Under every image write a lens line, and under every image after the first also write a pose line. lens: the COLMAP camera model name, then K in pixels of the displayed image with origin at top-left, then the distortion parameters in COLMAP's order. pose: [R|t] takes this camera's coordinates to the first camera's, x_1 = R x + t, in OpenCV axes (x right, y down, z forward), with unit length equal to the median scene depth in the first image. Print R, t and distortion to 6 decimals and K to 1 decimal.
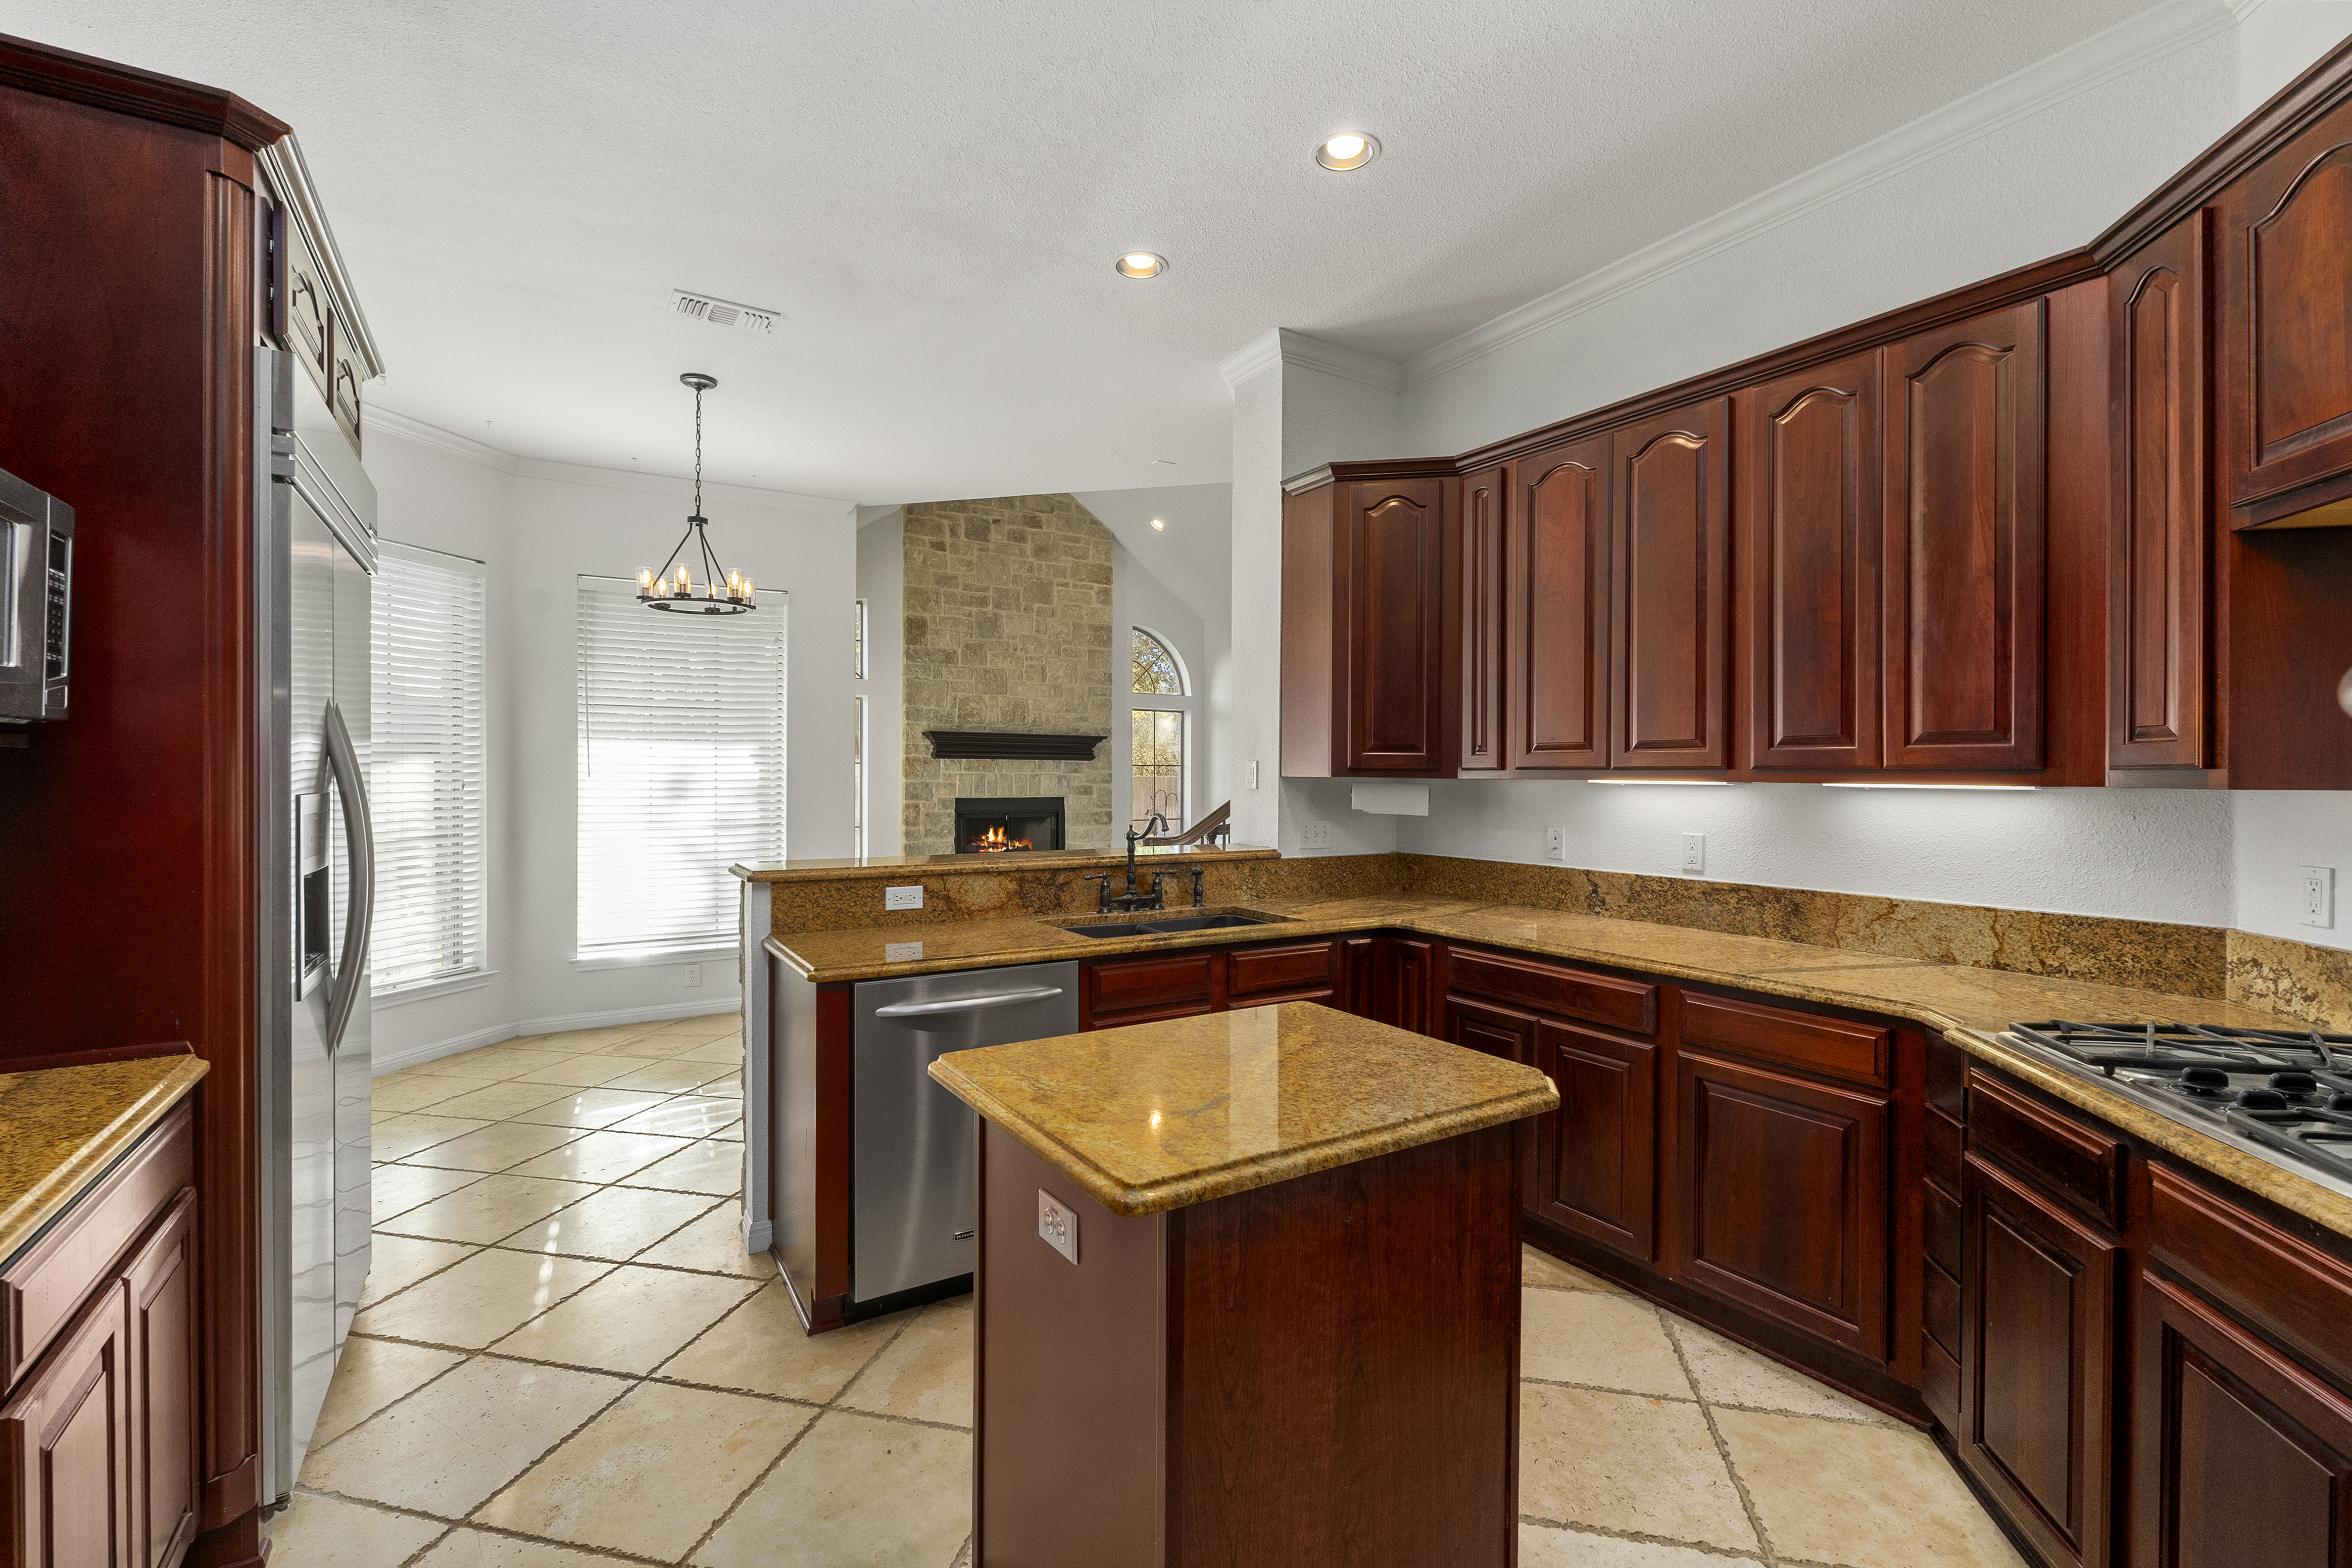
lens RADIAL K [[1040.1, 0, 1176.0], [0, 1040.1, 784.0], [0, 0, 1]] dist [-0.008648, -0.000108]
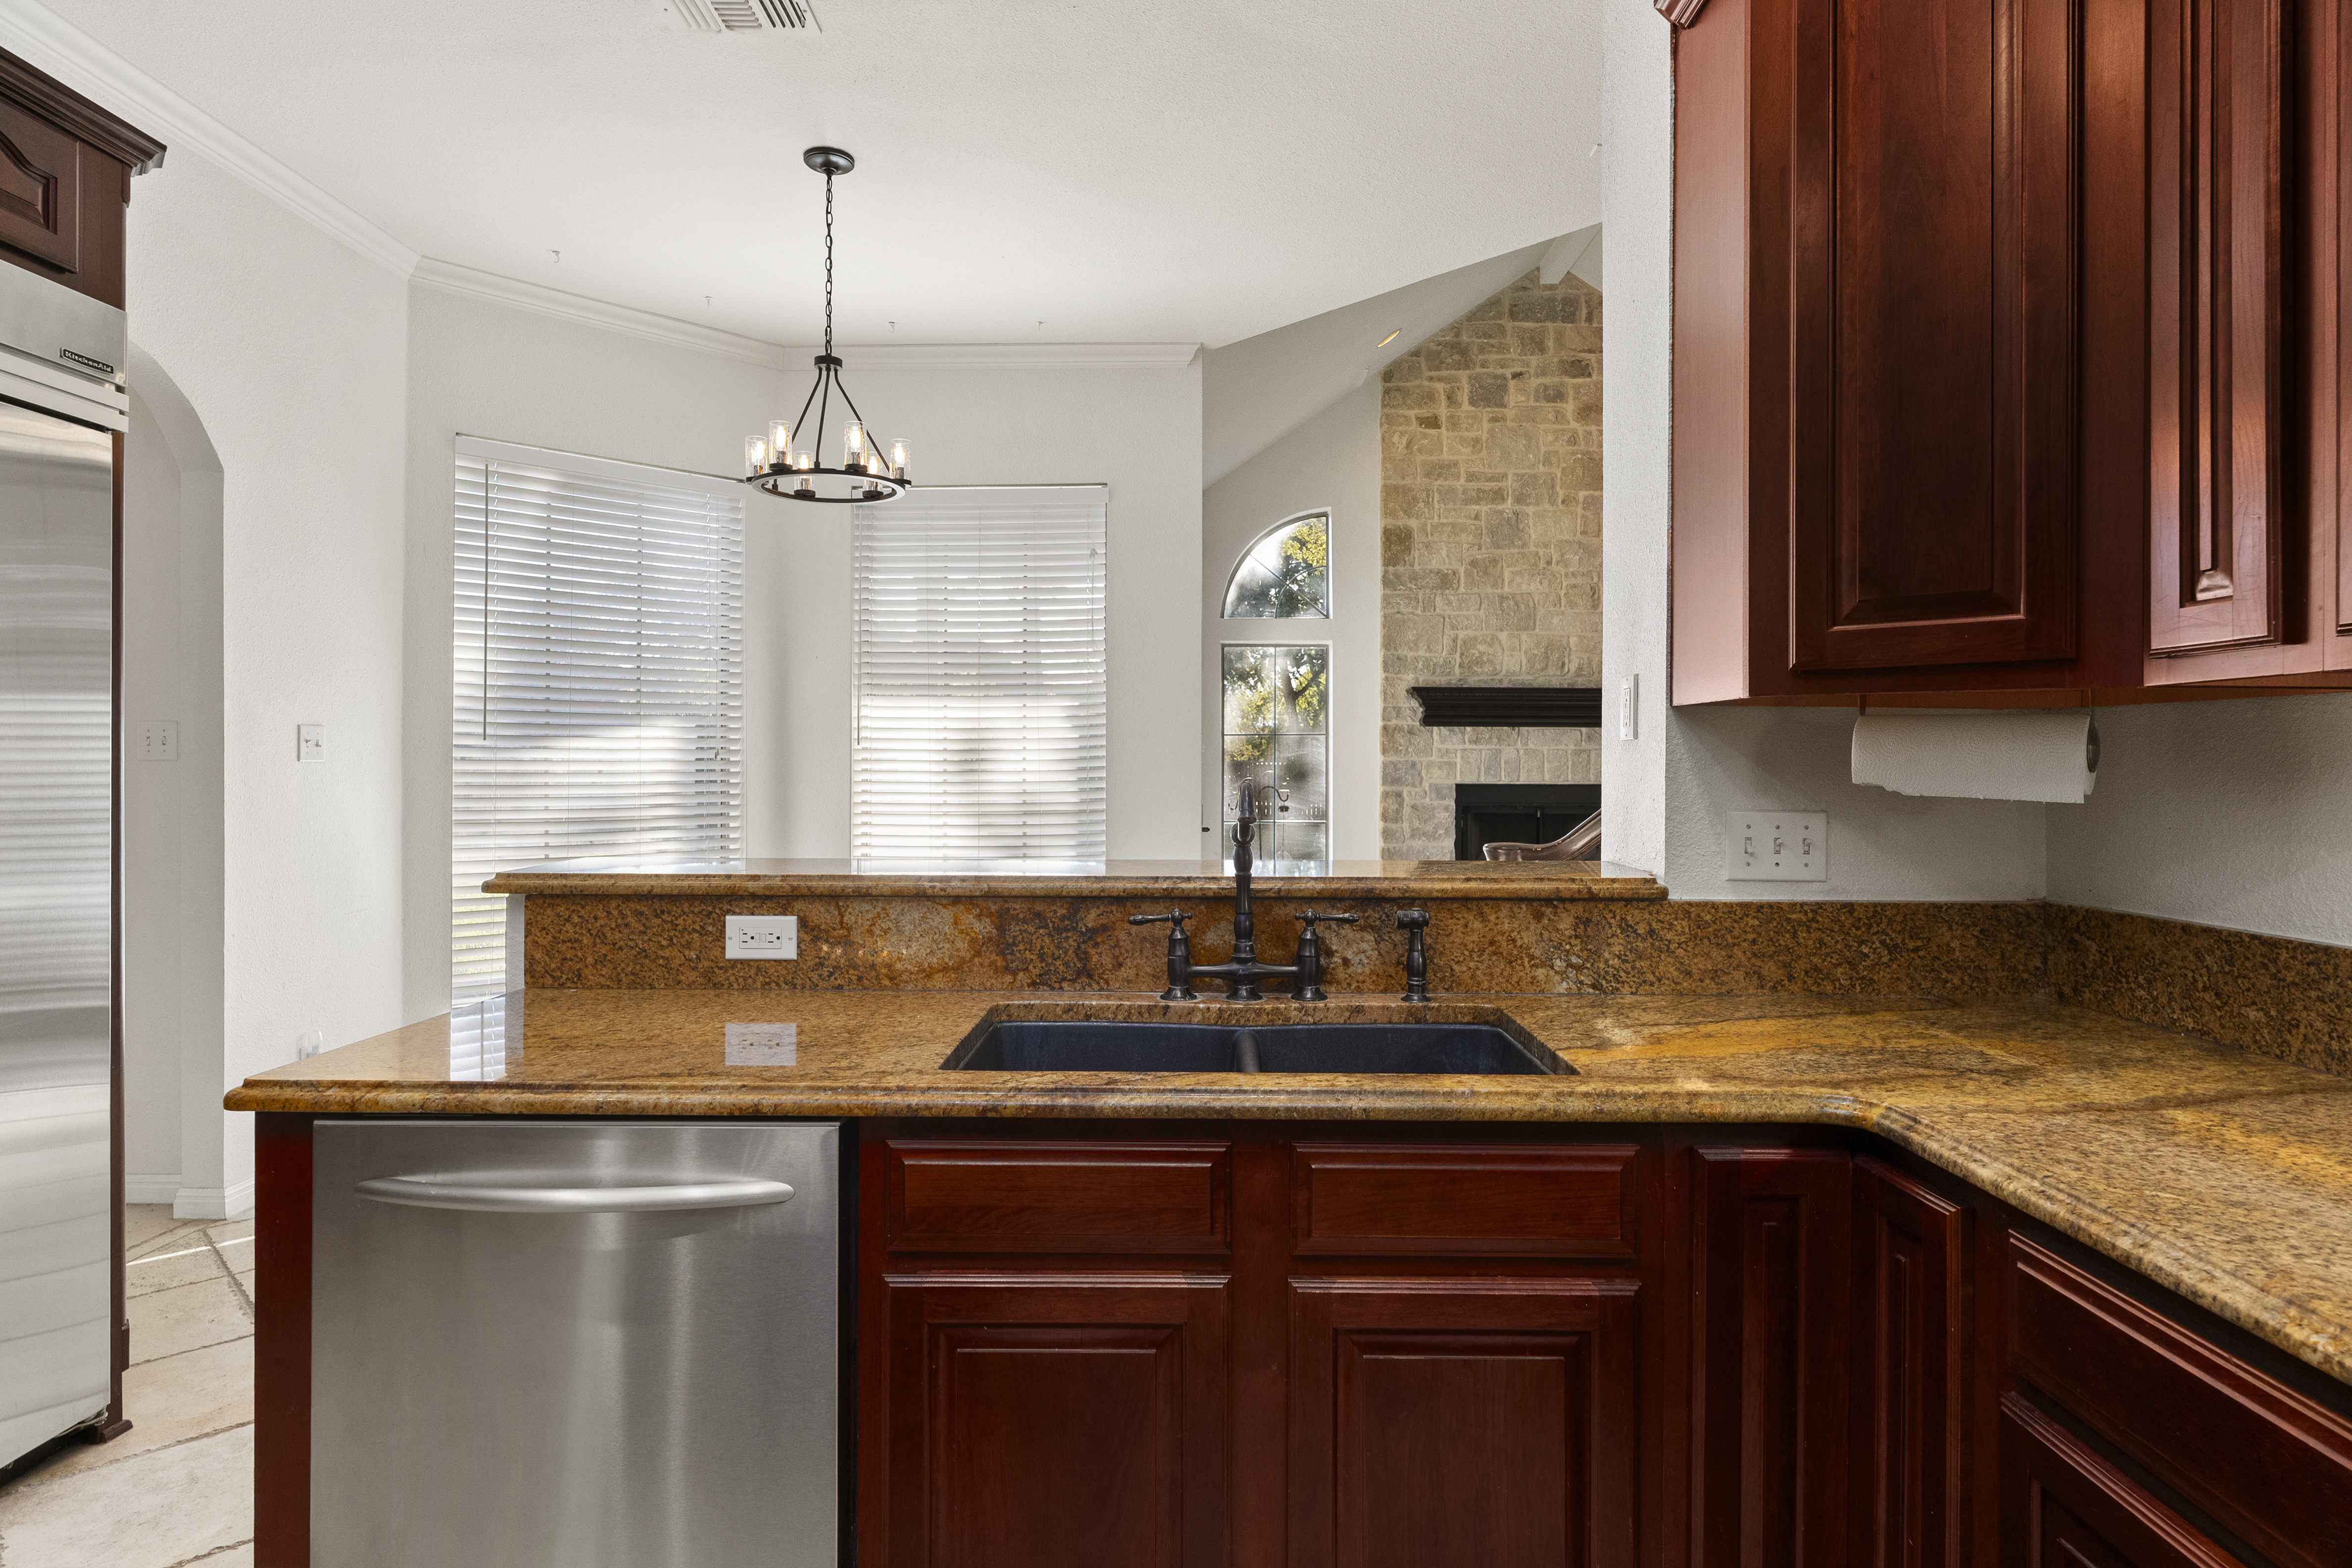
lens RADIAL K [[1273.5, 0, 1177.0], [0, 1273.5, 760.4], [0, 0, 1]] dist [0.002045, 0.000438]
pose [[0.844027, -0.002858, -0.536294, 0.087403], [-0.004113, 0.999922, -0.011802, 0.009089], [0.536286, 0.012167, 0.843949, 0.191153]]
